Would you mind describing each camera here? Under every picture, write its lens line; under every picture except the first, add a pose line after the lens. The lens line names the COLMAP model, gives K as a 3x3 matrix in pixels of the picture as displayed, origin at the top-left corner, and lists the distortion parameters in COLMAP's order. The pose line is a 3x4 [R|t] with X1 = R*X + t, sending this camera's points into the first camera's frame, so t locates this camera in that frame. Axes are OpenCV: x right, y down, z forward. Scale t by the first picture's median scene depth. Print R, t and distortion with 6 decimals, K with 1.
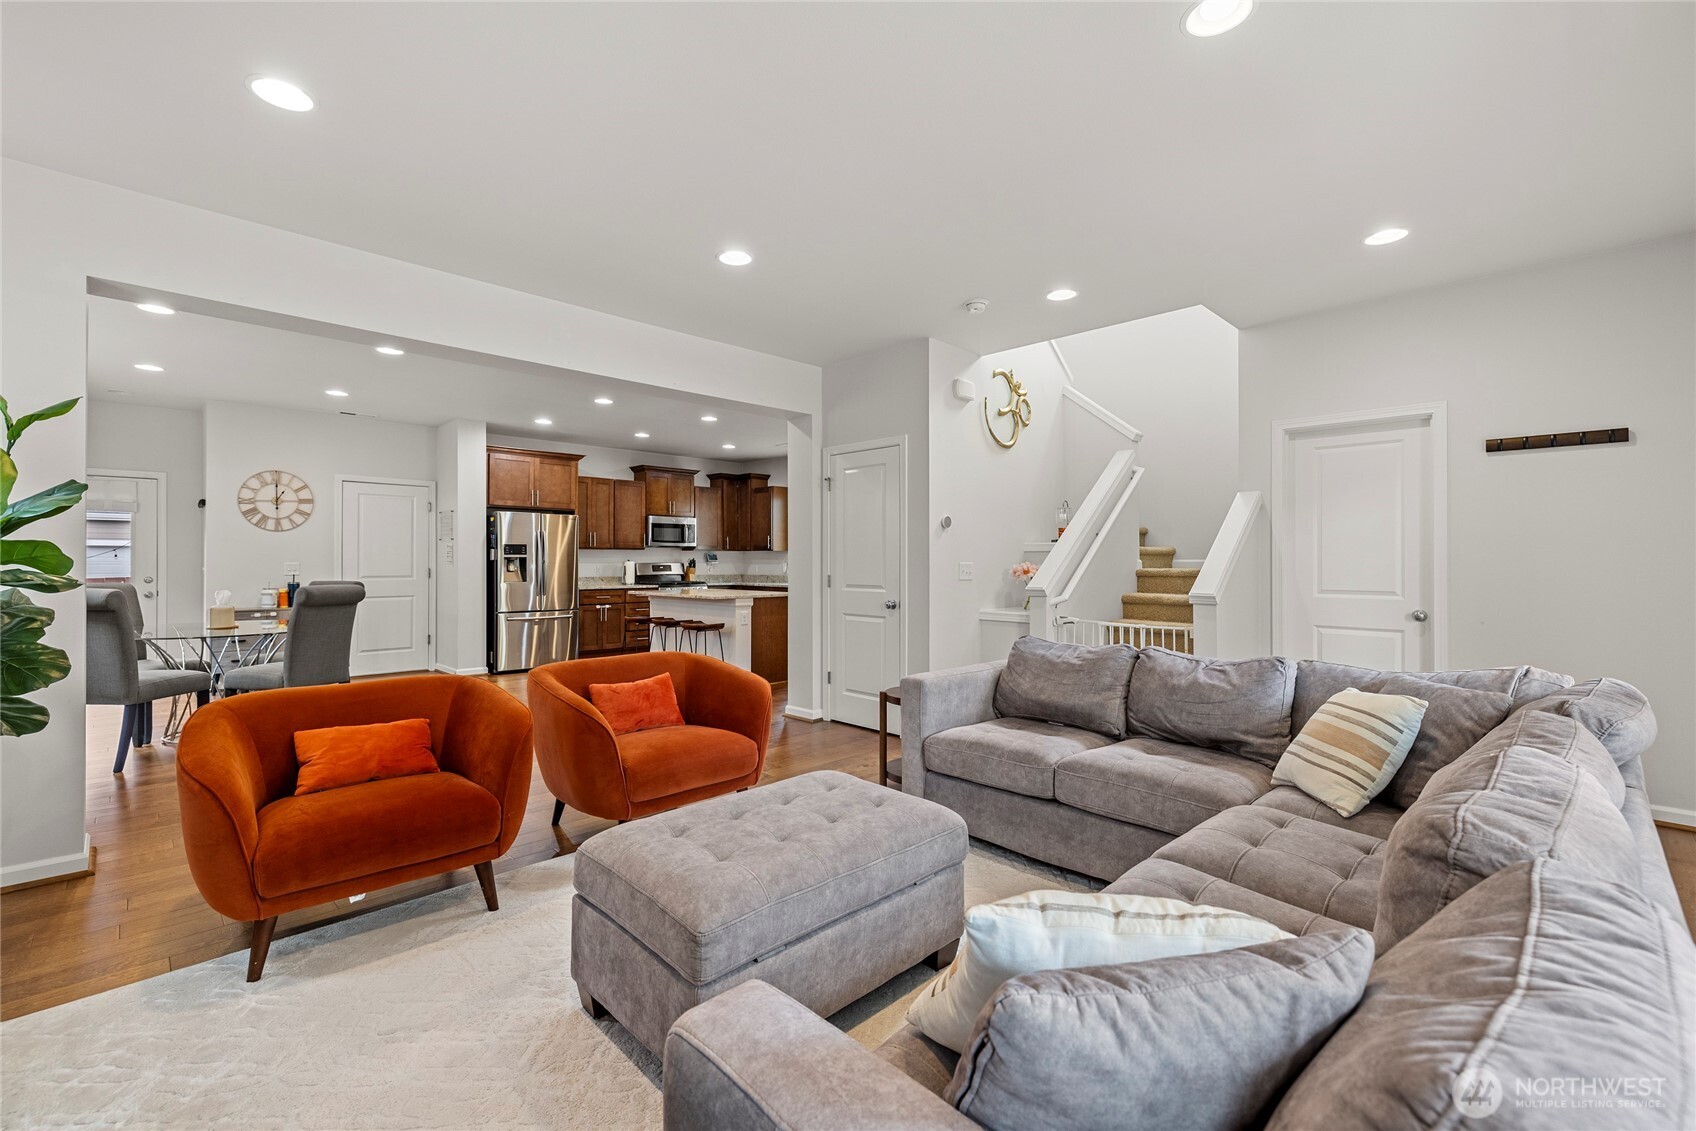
lens RADIAL K [[713.9, 0, 835.4], [0, 713.9, 554.2], [0, 0, 1]] dist [-0.000866, -0.000635]
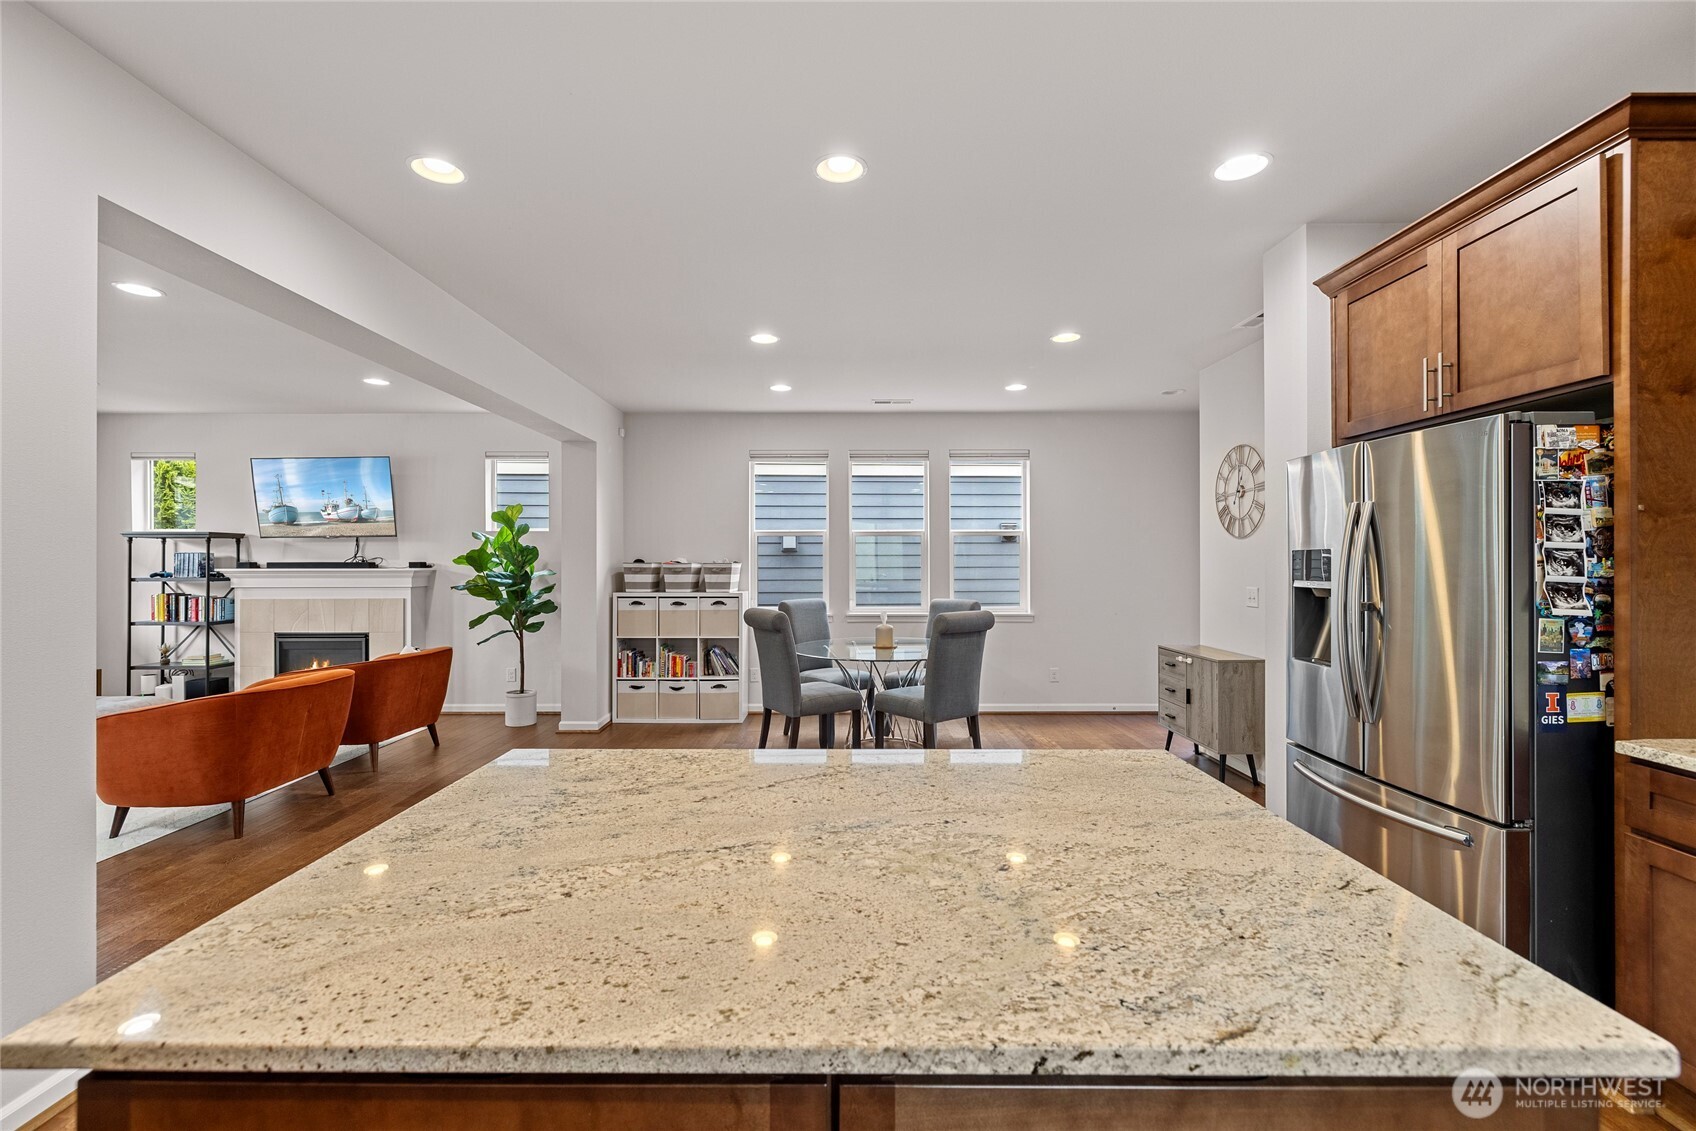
lens RADIAL K [[710.8, 0, 839.7], [0, 710.8, 562.3], [0, 0, 1]] dist [0.002374, -0.000238]
pose [[-0.703285, 0.001525, -0.710906, -0.050083], [0.009714, 0.999925, -0.007465, -0.007144], [0.710842, -0.012156, -0.703247, 1.001387]]
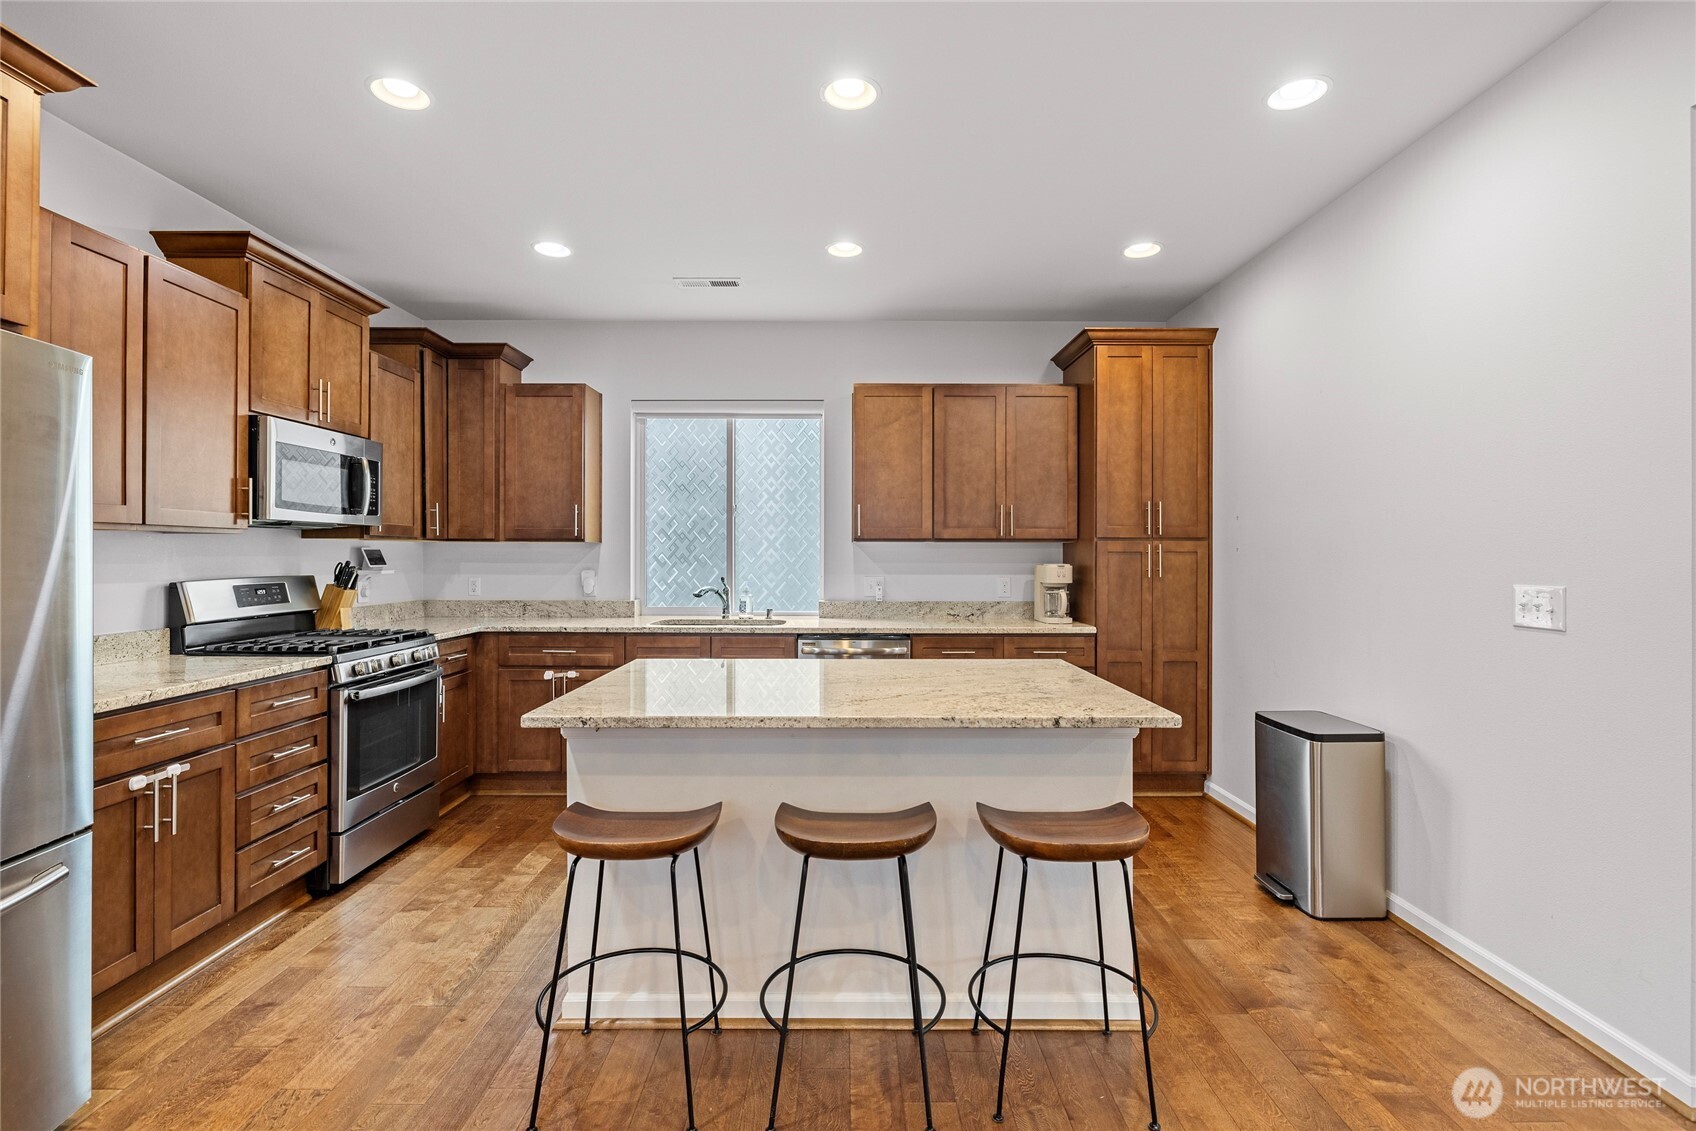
lens RADIAL K [[791.9, 0, 844.7], [0, 791.9, 554.5], [0, 0, 1]] dist [-0.008905, 0.000539]
pose [[0.701603, 0.002139, 0.712564, -0.365720], [-0.008472, 0.999950, 0.005340, -0.001839], [-0.712517, -0.009784, 0.701586, 0.690618]]
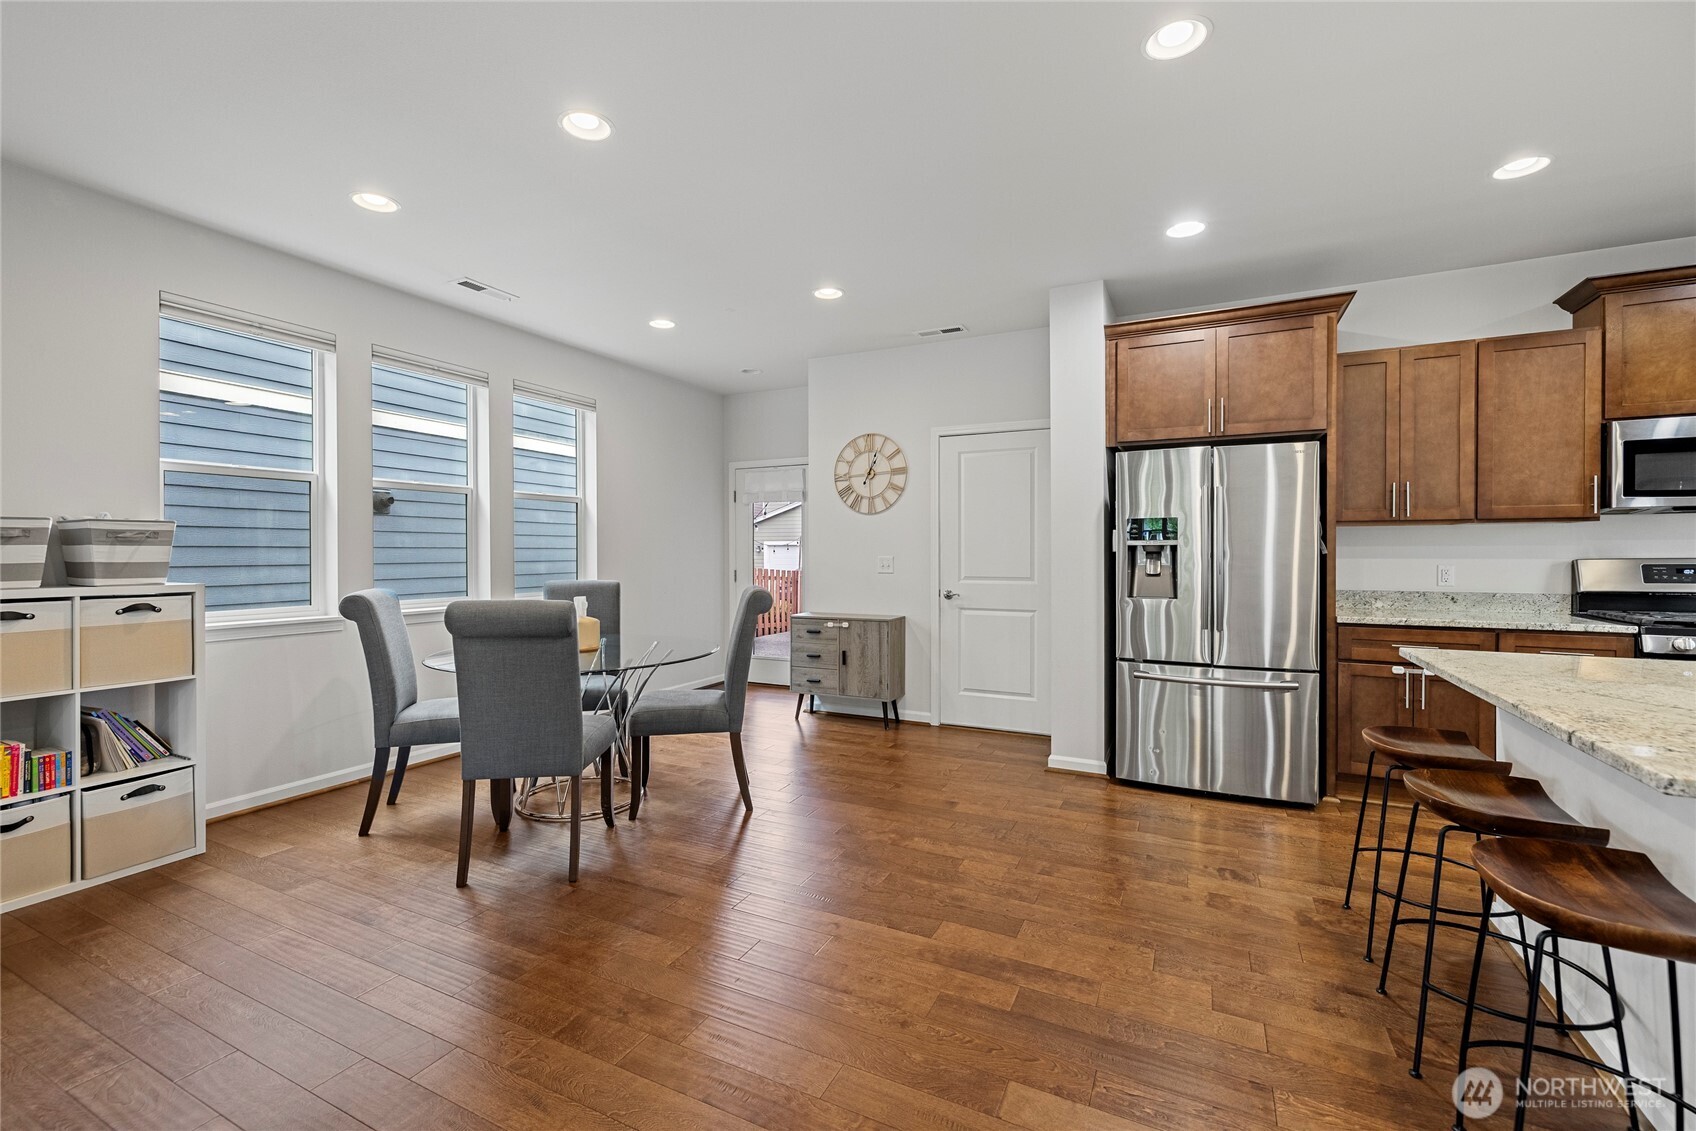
lens RADIAL K [[723.1, 0, 839.4], [0, 723.1, 558.1], [0, 0, 1]] dist [0.000537, 0.000166]
pose [[0.321059, 0.007163, -0.947032, -0.056831], [0.011446, 0.999869, 0.011443, 0.004240], [0.946990, -0.014514, 0.320935, 0.604071]]
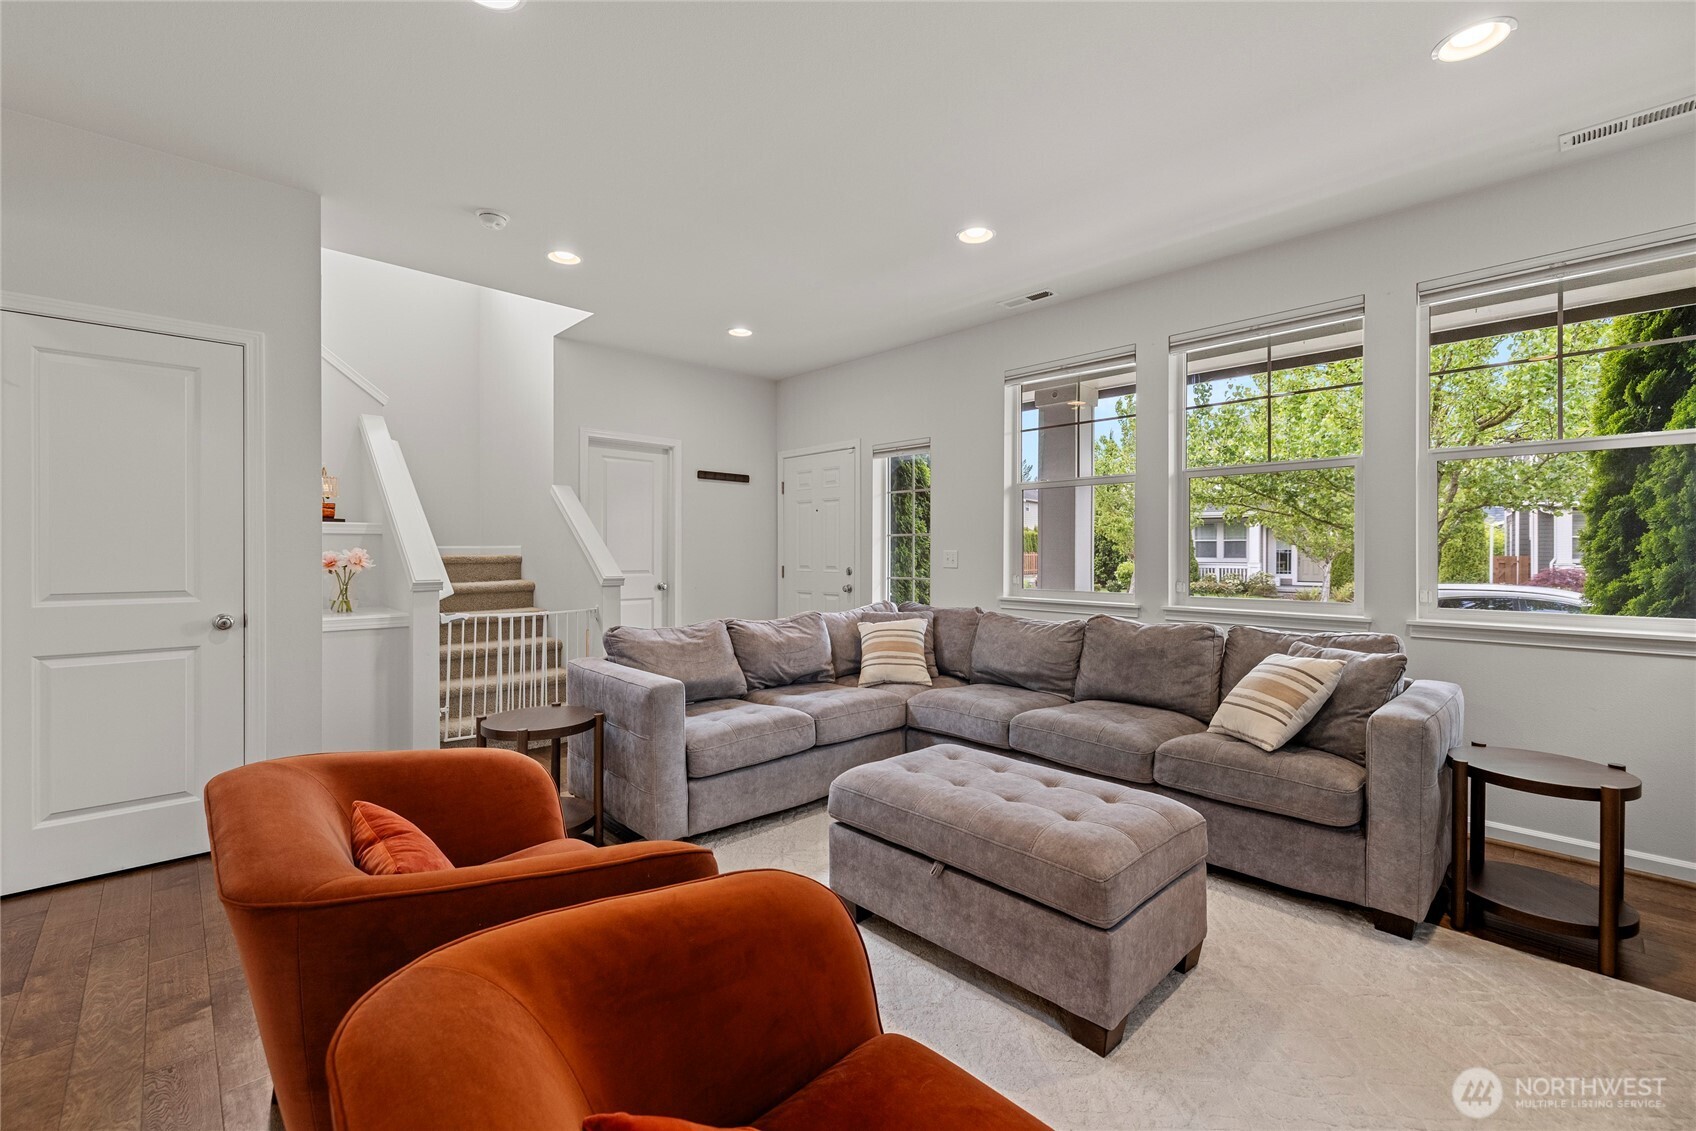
lens RADIAL K [[713.9, 0, 835.4], [0, 713.9, 554.2], [0, 0, 1]] dist [-0.000866, -0.000635]
pose [[0.022481, -0.004664, 0.999736, -0.283533], [-0.011702, 0.999919, 0.004928, 0.004627], [-0.999679, -0.011810, 0.022424, 0.299064]]
